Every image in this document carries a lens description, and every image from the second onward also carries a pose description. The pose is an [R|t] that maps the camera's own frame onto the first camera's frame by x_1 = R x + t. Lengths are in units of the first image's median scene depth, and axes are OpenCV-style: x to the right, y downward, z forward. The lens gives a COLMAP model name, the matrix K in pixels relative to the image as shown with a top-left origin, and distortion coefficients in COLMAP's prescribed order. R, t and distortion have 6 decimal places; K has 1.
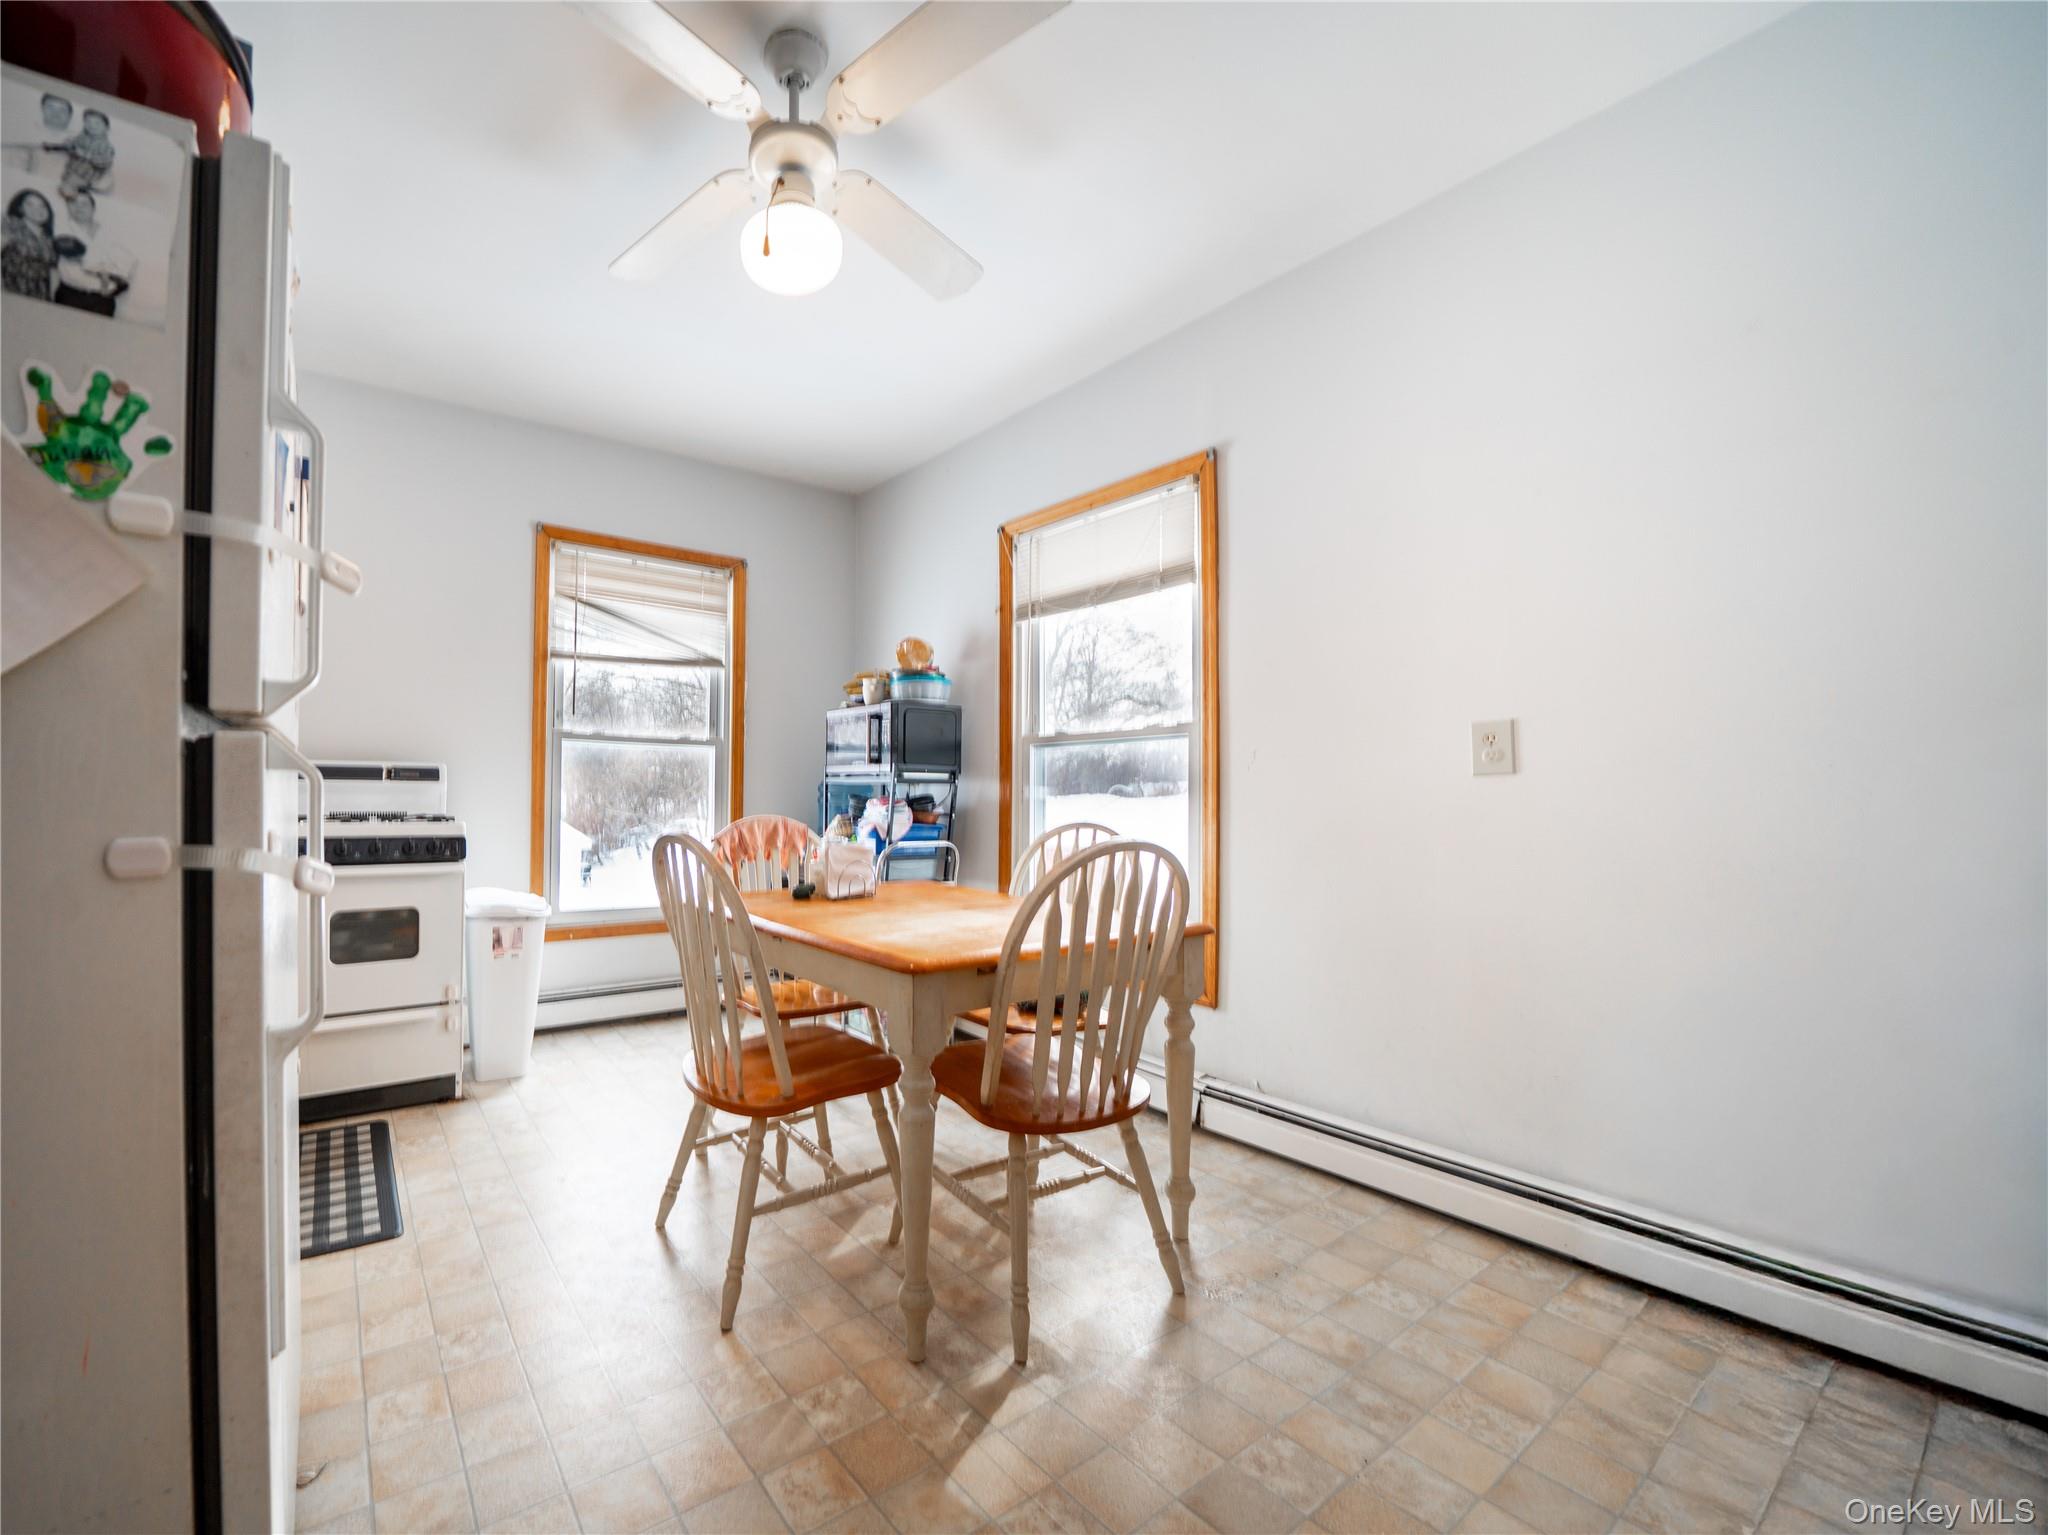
lens RADIAL K [[850.1, 0, 947.1], [0, 850.1, 780.8], [0, 0, 1]] dist [-0.015628, 0.000041]
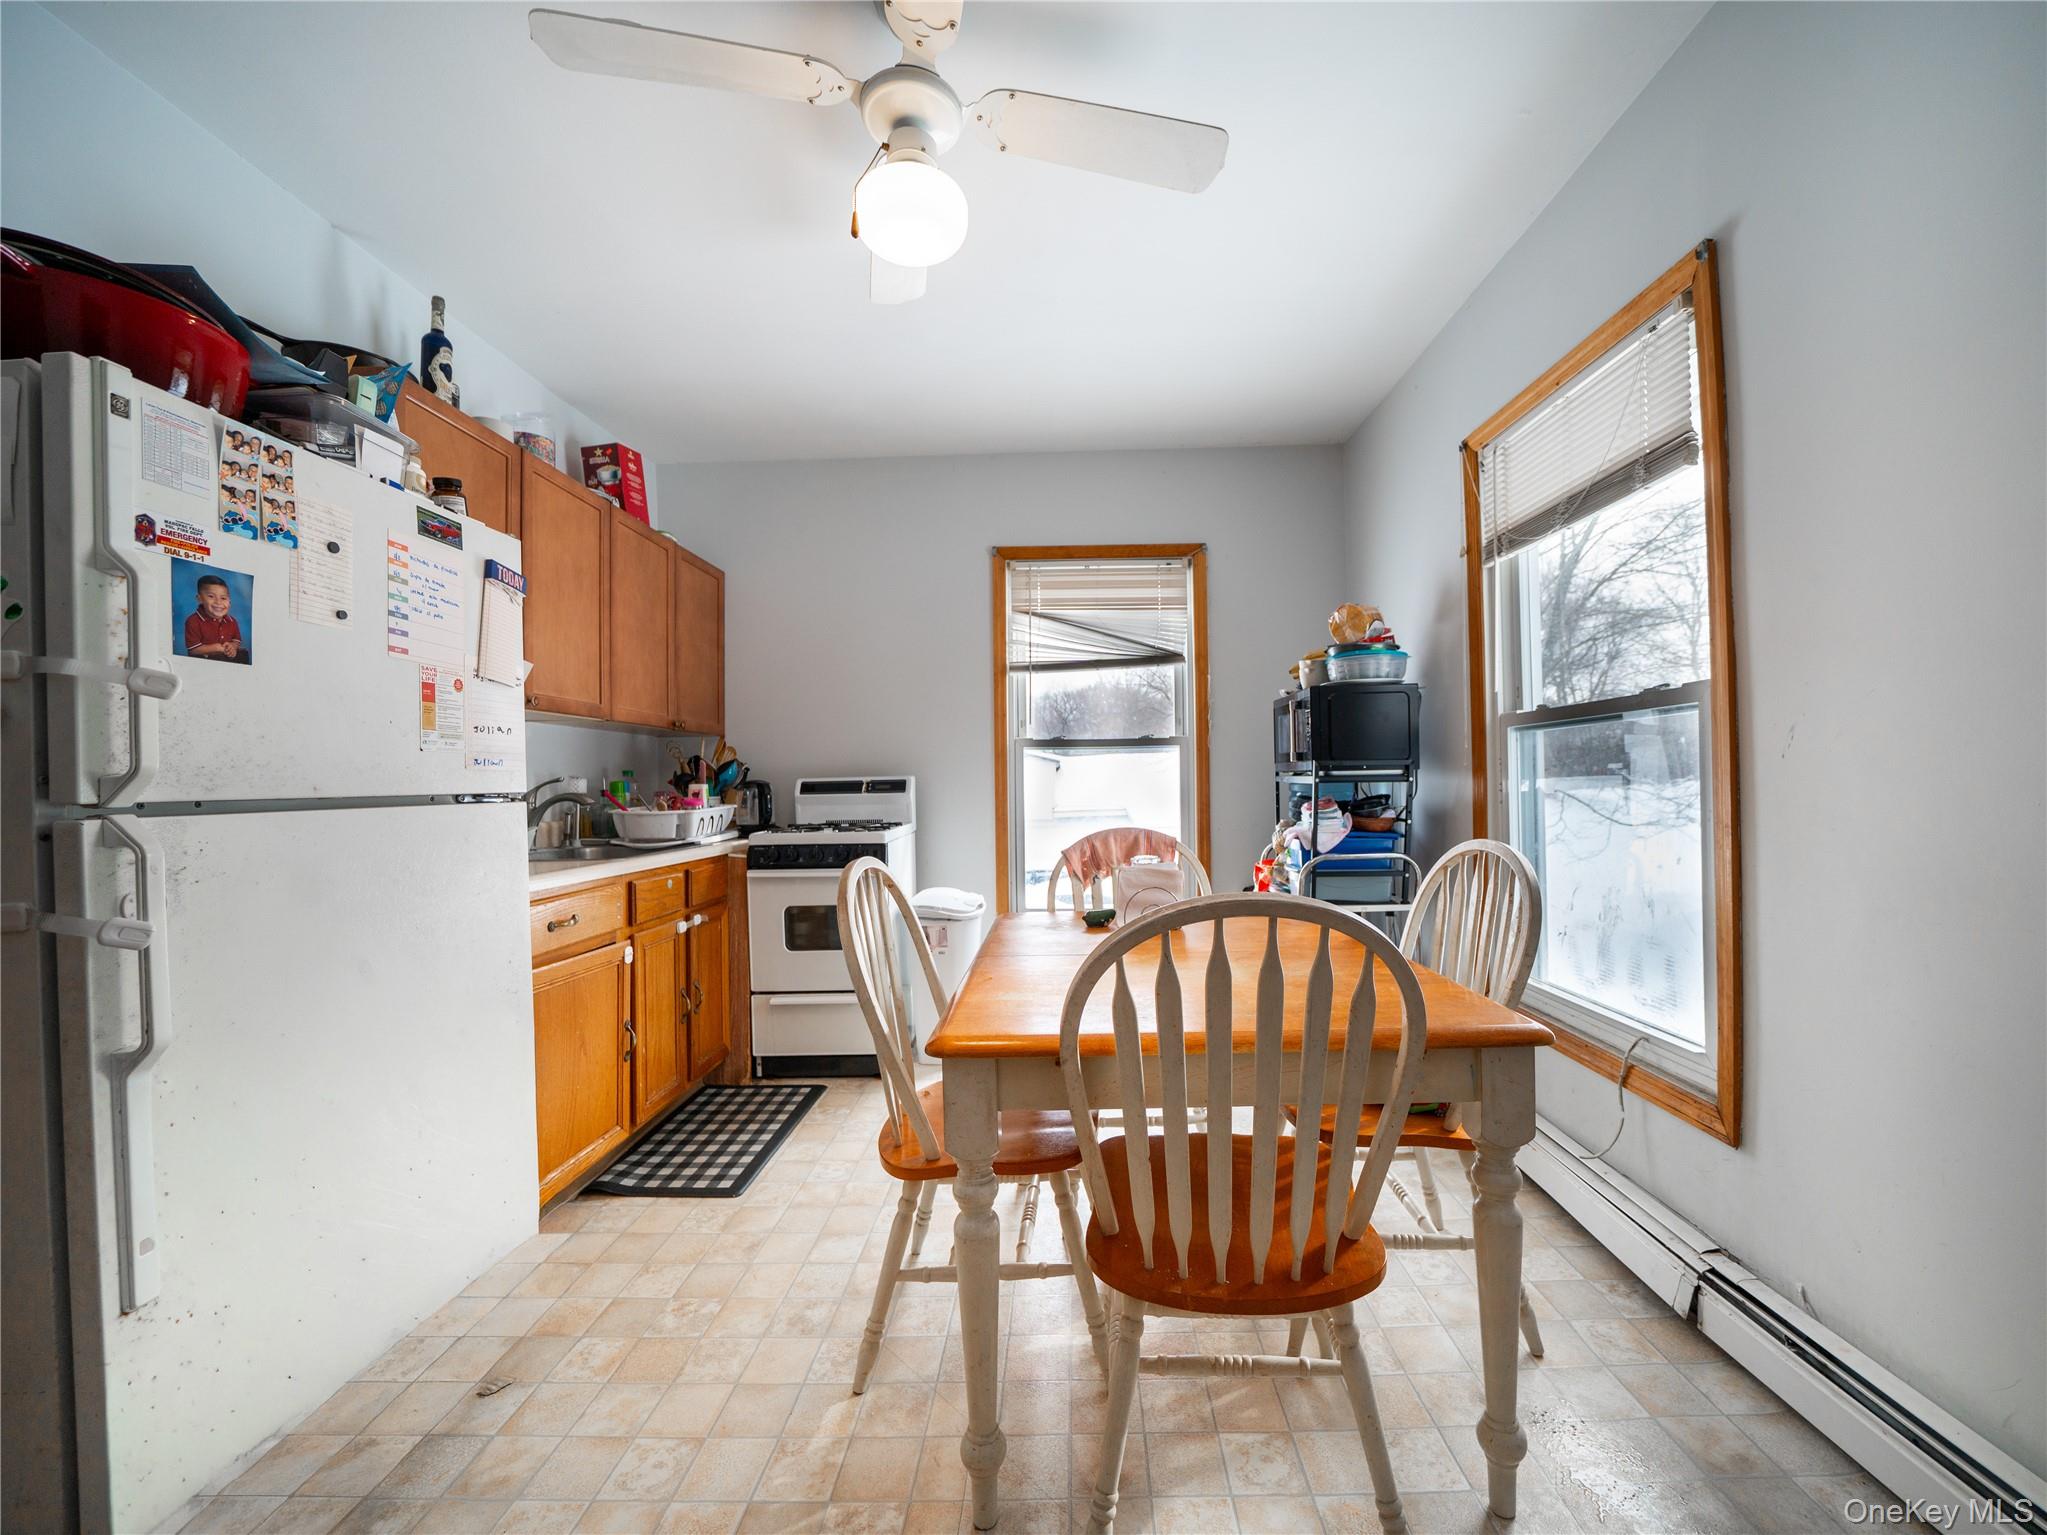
lens RADIAL K [[858.3, 0, 1069.9], [0, 858.3, 775.1], [0, 0, 1]] dist [-0.020019, 0.000238]
pose [[0.808238, -0.026207, -0.588273, 0.232687], [0.033884, 0.999424, 0.002030, -0.015309], [0.587881, -0.021573, 0.808660, 0.177357]]
